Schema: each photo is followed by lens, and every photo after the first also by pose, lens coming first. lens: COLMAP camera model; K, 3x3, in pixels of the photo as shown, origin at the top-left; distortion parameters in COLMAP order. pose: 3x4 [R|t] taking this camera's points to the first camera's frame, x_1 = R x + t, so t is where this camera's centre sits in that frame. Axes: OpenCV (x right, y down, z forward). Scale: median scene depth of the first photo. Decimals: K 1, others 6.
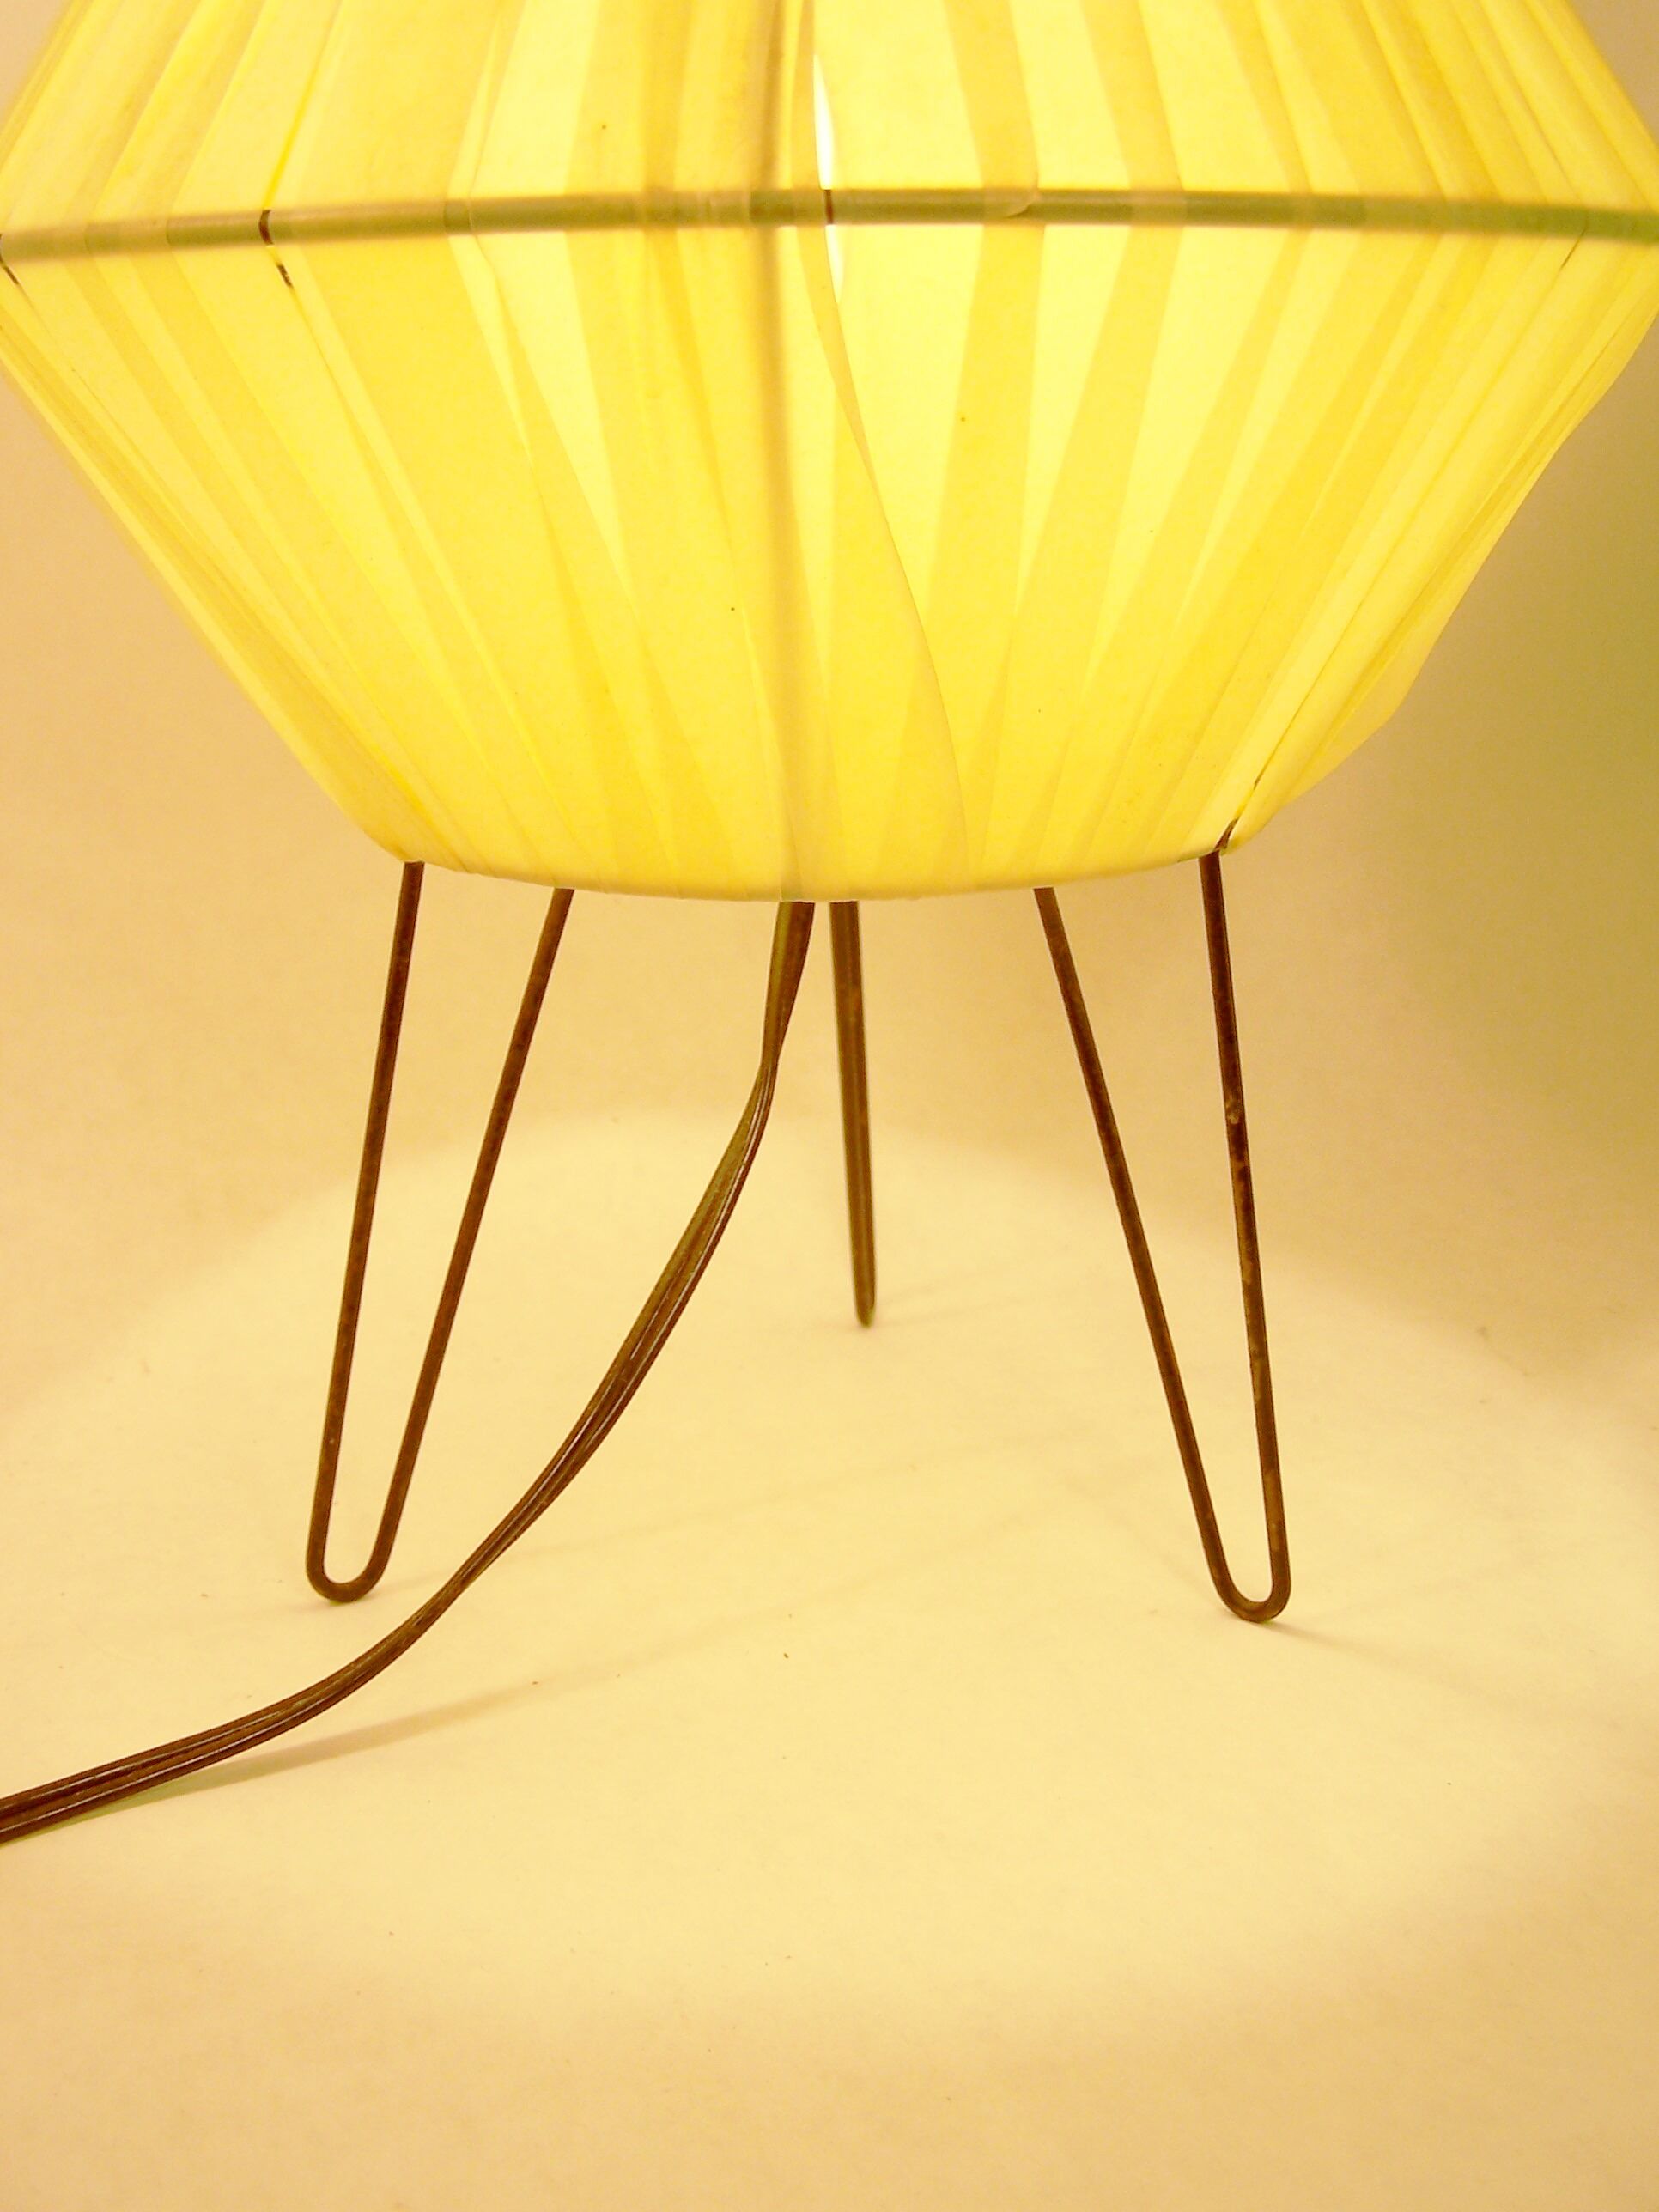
lens RADIAL K [[2475.4, 0, 829.5], [0, 2475.4, 1106.0], [0, 0, 1]] dist [-0.249406, 0.384970]
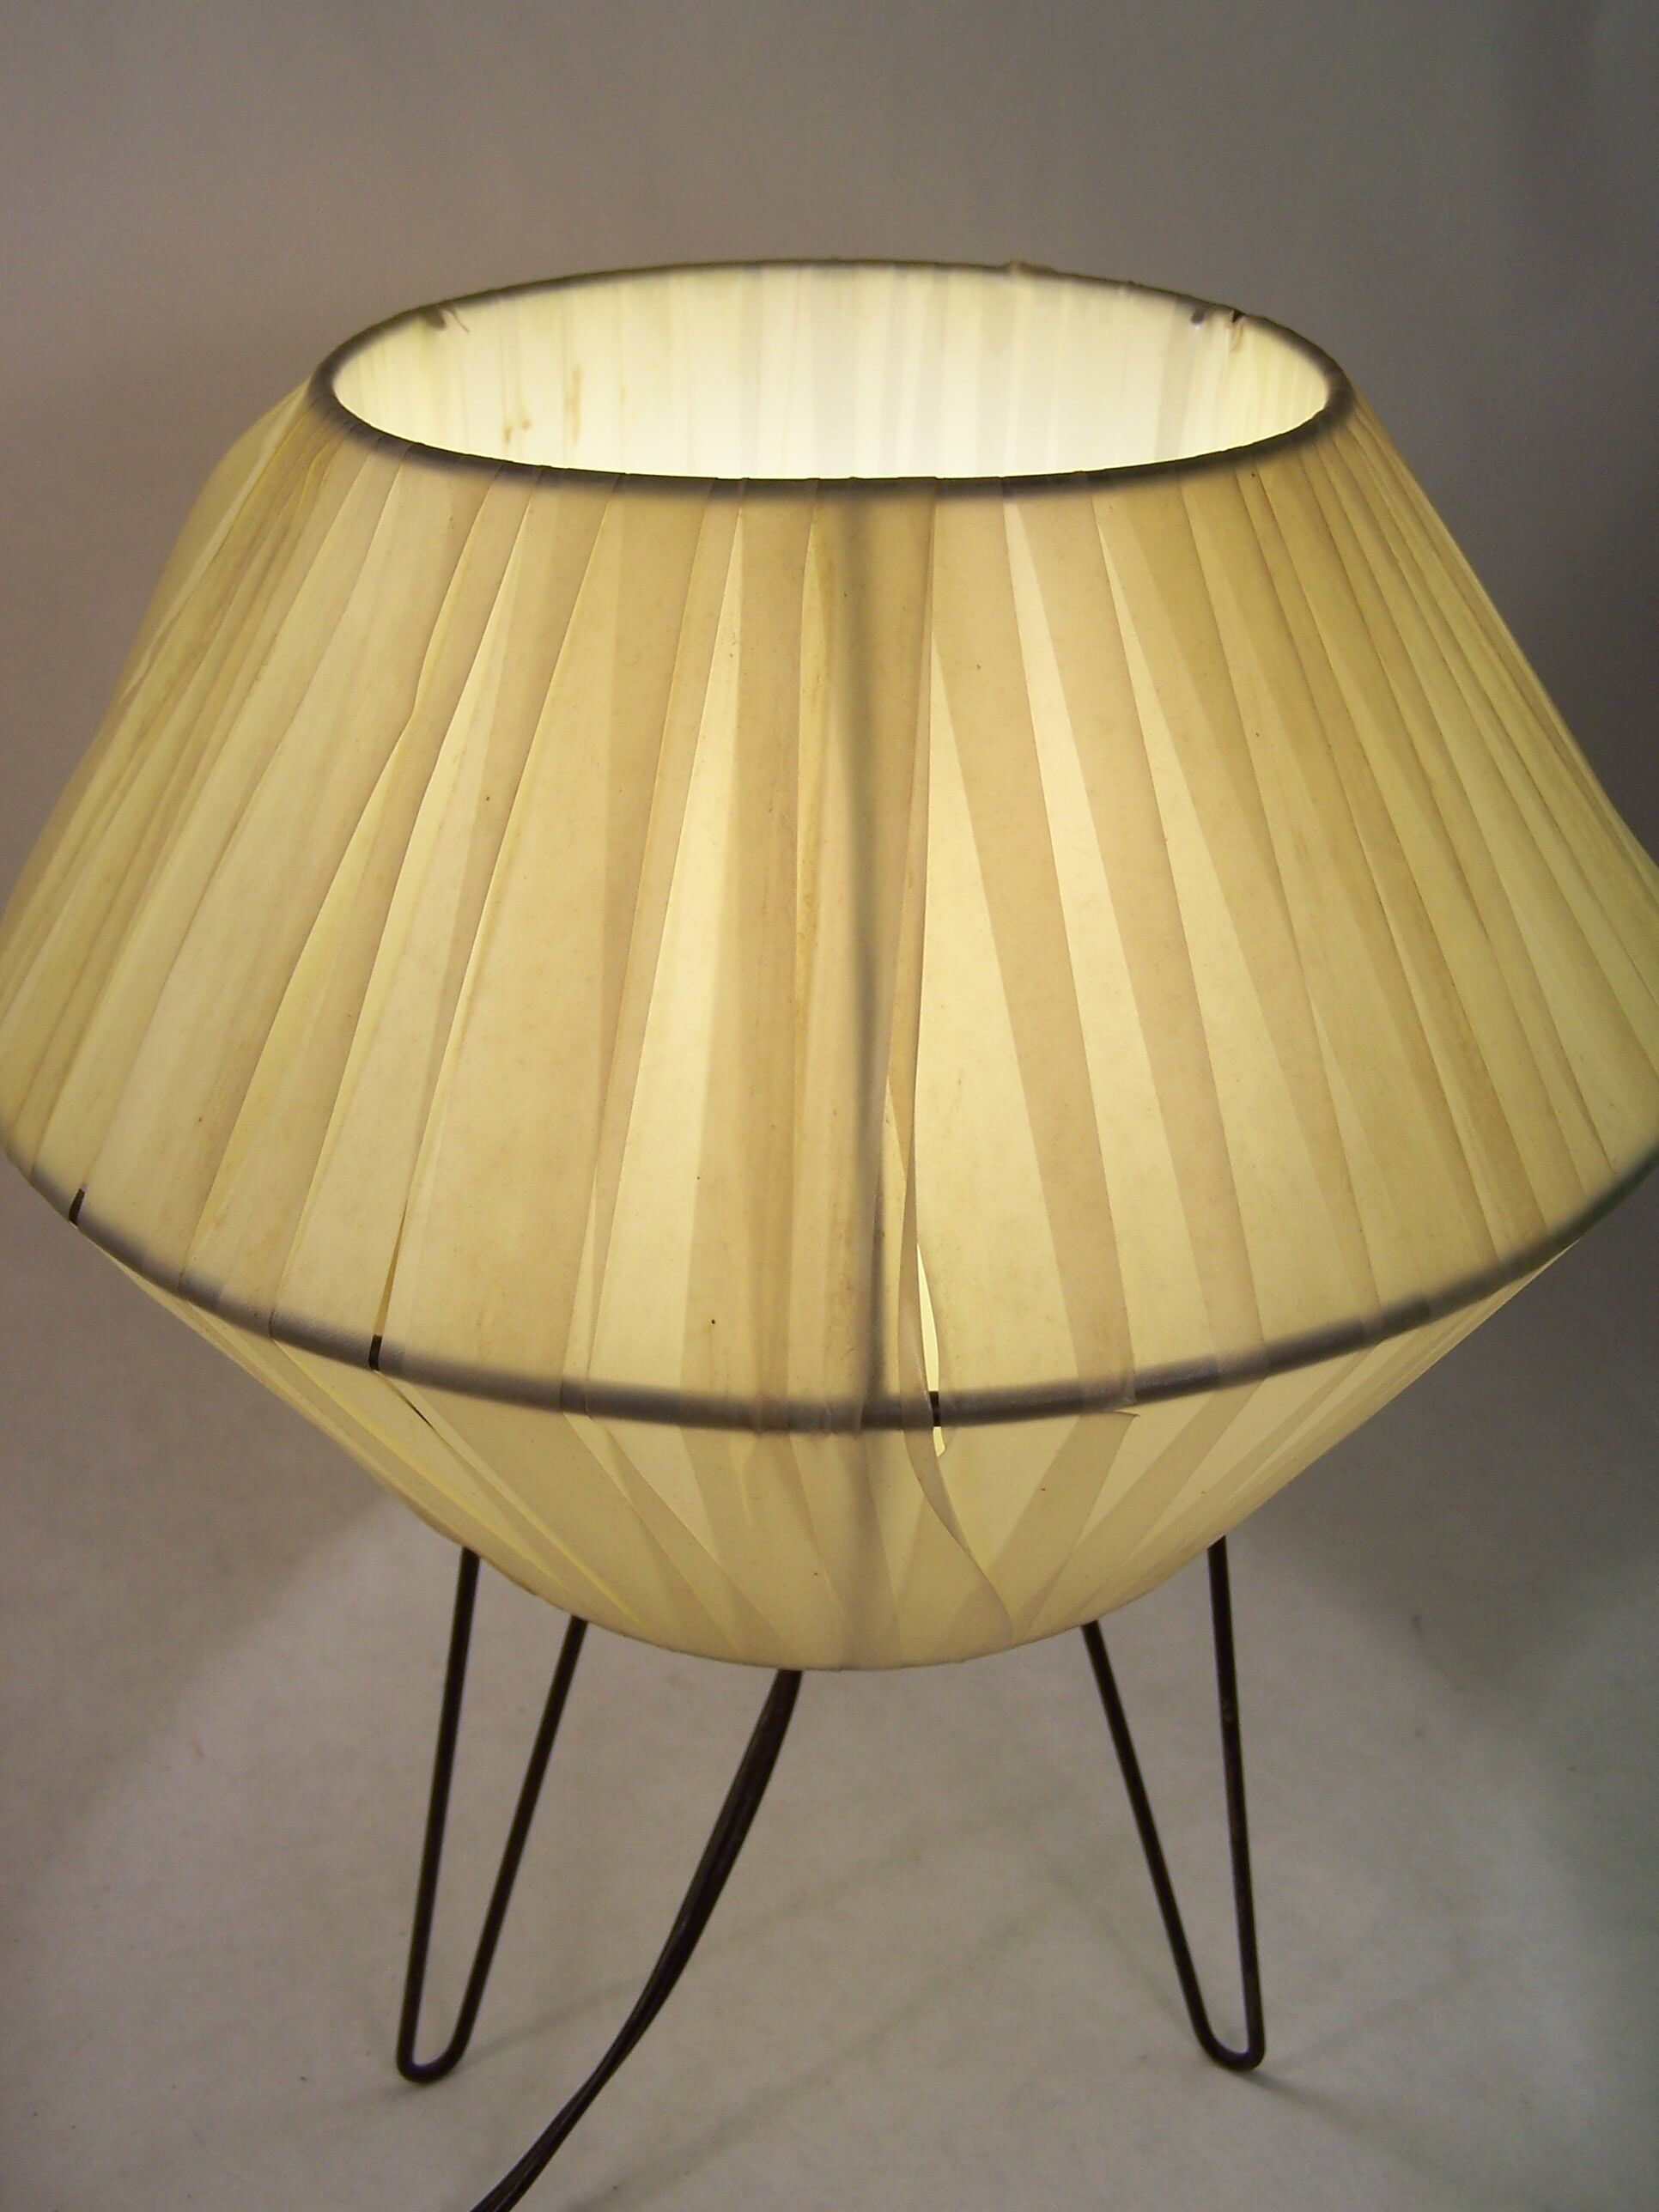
lens RADIAL K [[2475.4, 0, 829.5], [0, 2475.4, 1106.0], [0, 0, 1]] dist [-0.249406, 0.384970]
pose [[0.998191, -0.025648, 0.054372, -0.099638], [0.015263, 0.982913, 0.183436, -0.692135], [-0.058147, -0.182274, 0.981527, -0.026119]]
